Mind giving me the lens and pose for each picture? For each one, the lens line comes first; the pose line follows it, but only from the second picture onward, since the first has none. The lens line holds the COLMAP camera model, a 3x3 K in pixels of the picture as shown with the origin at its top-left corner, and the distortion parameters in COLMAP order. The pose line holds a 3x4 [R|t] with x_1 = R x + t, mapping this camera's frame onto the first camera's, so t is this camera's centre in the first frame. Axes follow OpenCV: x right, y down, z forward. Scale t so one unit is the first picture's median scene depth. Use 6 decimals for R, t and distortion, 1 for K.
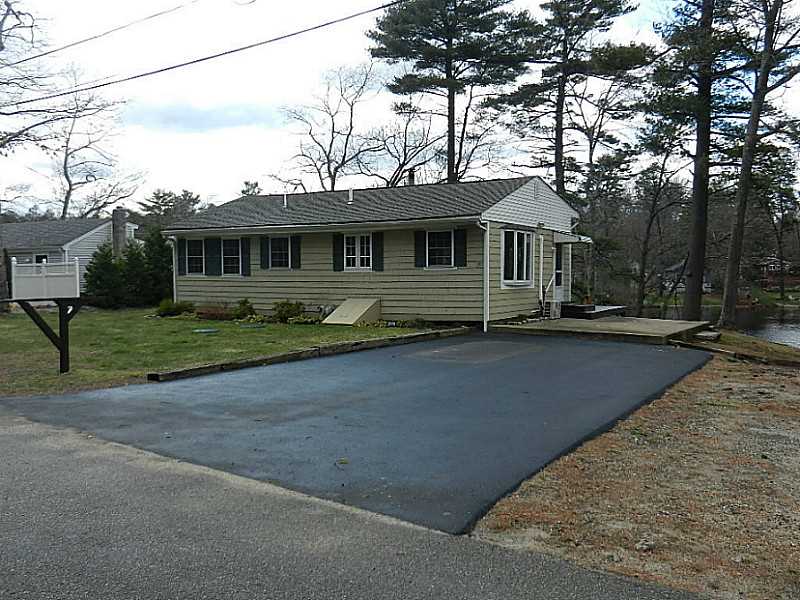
lens RADIAL K [[763.5, 0, 401.4], [0, 763.5, 298.8], [0, 0, 1]] dist [-0.002513, 0.000000]
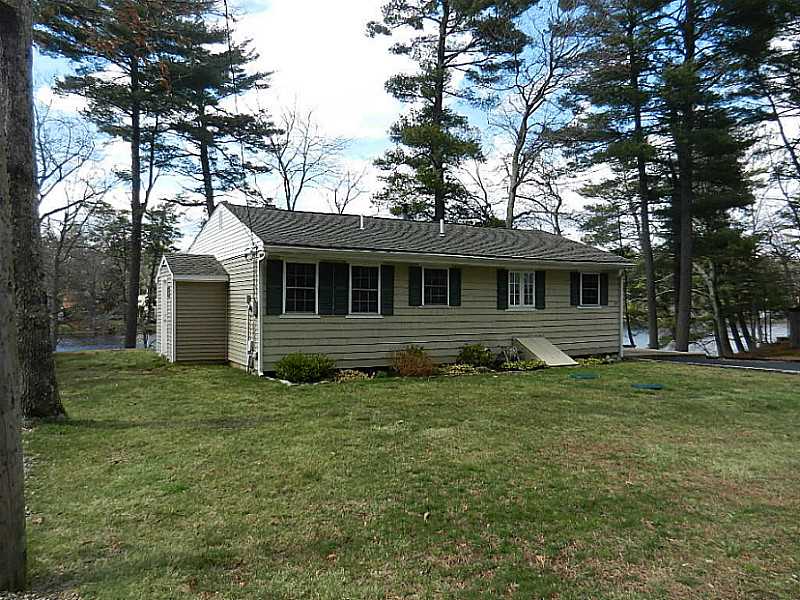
lens RADIAL K [[577.0, 0, 398.1], [0, 577.0, 302.5], [0, 0, 1]] dist [0.016015, 0.001205]
pose [[0.501036, 0.005739, 0.865408, -0.724988], [0.024771, 0.999473, -0.020969, -0.031442], [-0.865072, 0.031943, 0.500629, 0.722358]]
